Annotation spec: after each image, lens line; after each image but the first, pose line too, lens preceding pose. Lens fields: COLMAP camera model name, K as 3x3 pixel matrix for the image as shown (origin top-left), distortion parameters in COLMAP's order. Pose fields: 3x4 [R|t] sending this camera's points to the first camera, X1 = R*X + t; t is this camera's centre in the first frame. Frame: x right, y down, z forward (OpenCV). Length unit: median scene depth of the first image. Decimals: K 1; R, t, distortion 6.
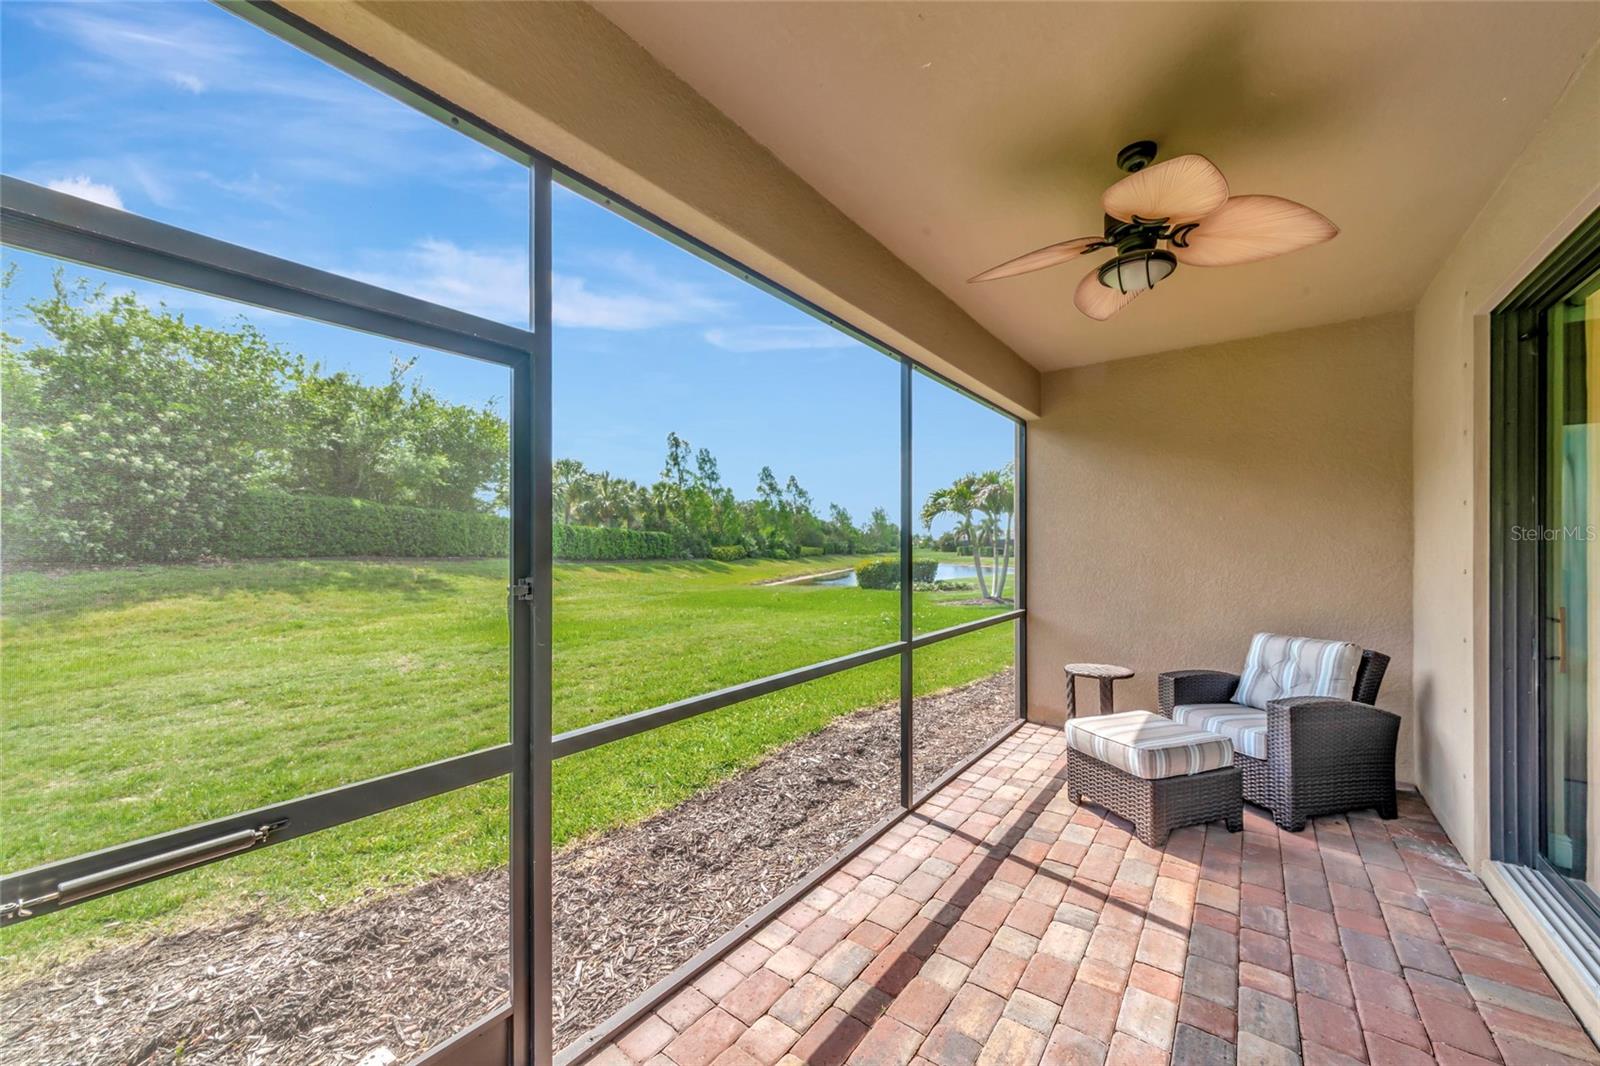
lens RADIAL K [[561.8, 0, 781.3], [0, 561.8, 543.7], [0, 0, 1]] dist [0.007455, 0.000159]
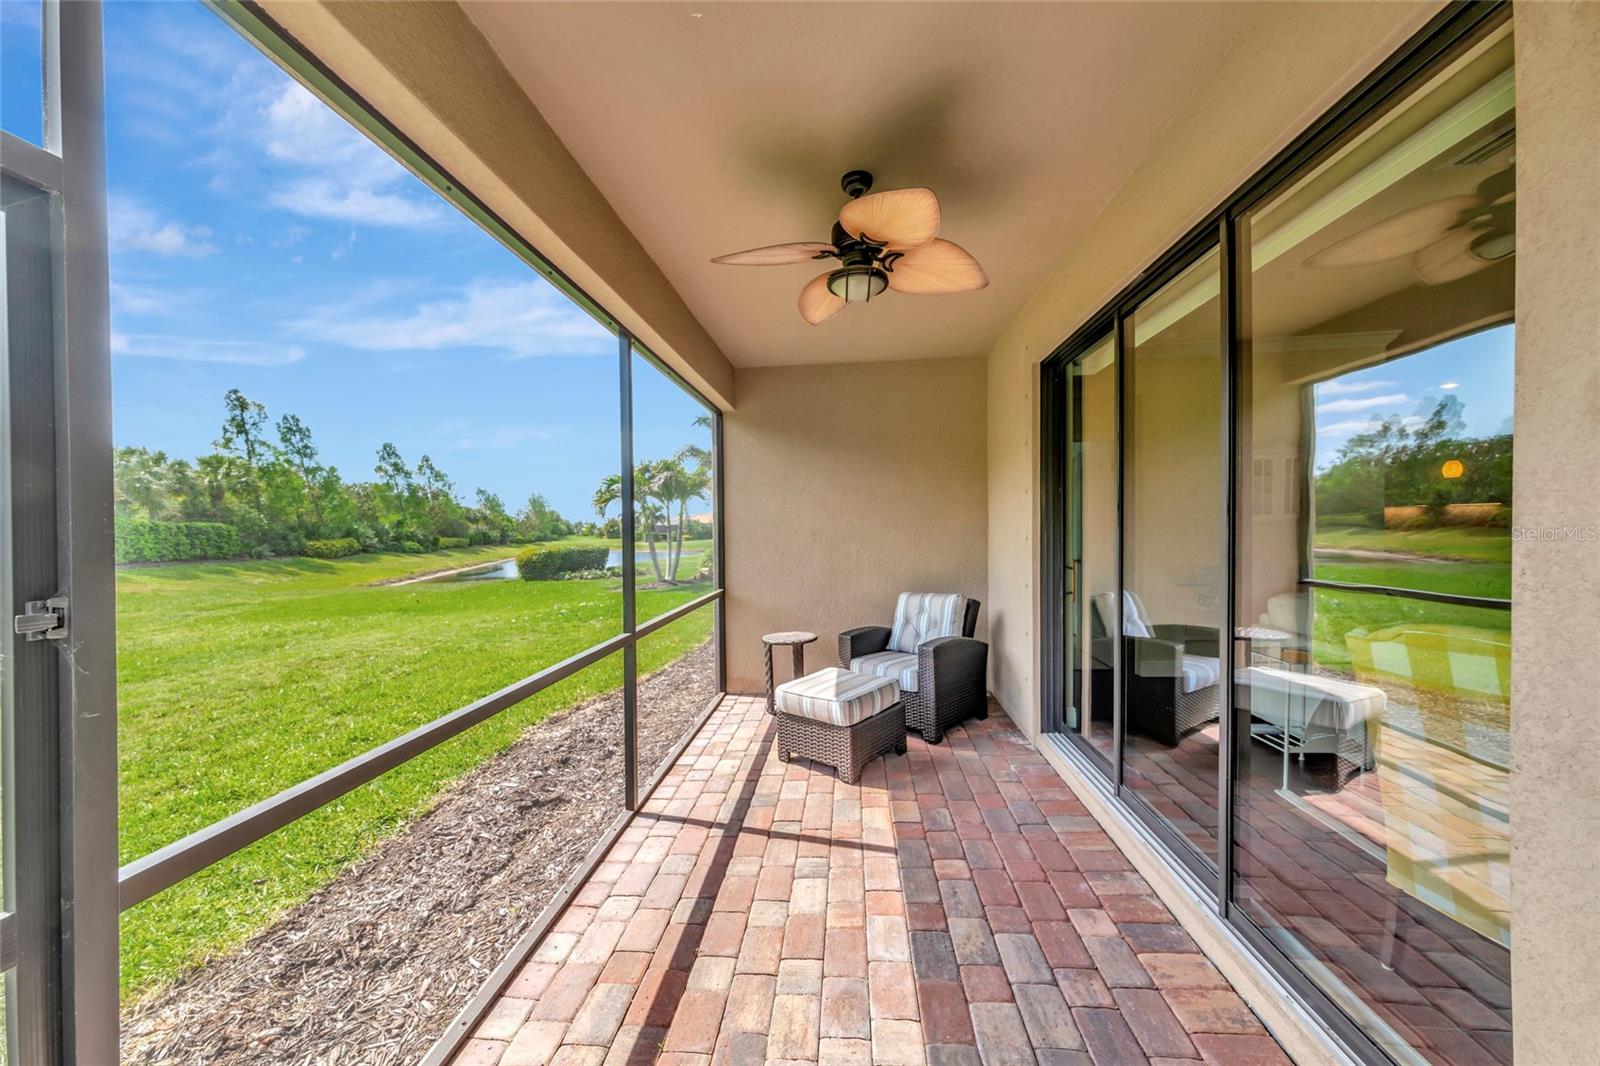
lens RADIAL K [[561.8, 0, 753.6], [0, 561.8, 522.9], [0, 0, 1]] dist [0.007455, 0.000159]
pose [[0.851996, -0.015060, 0.523332, -0.096937], [0.022391, 0.999720, -0.007683, 0.003155], [-0.523070, 0.018264, 0.852094, 0.093921]]
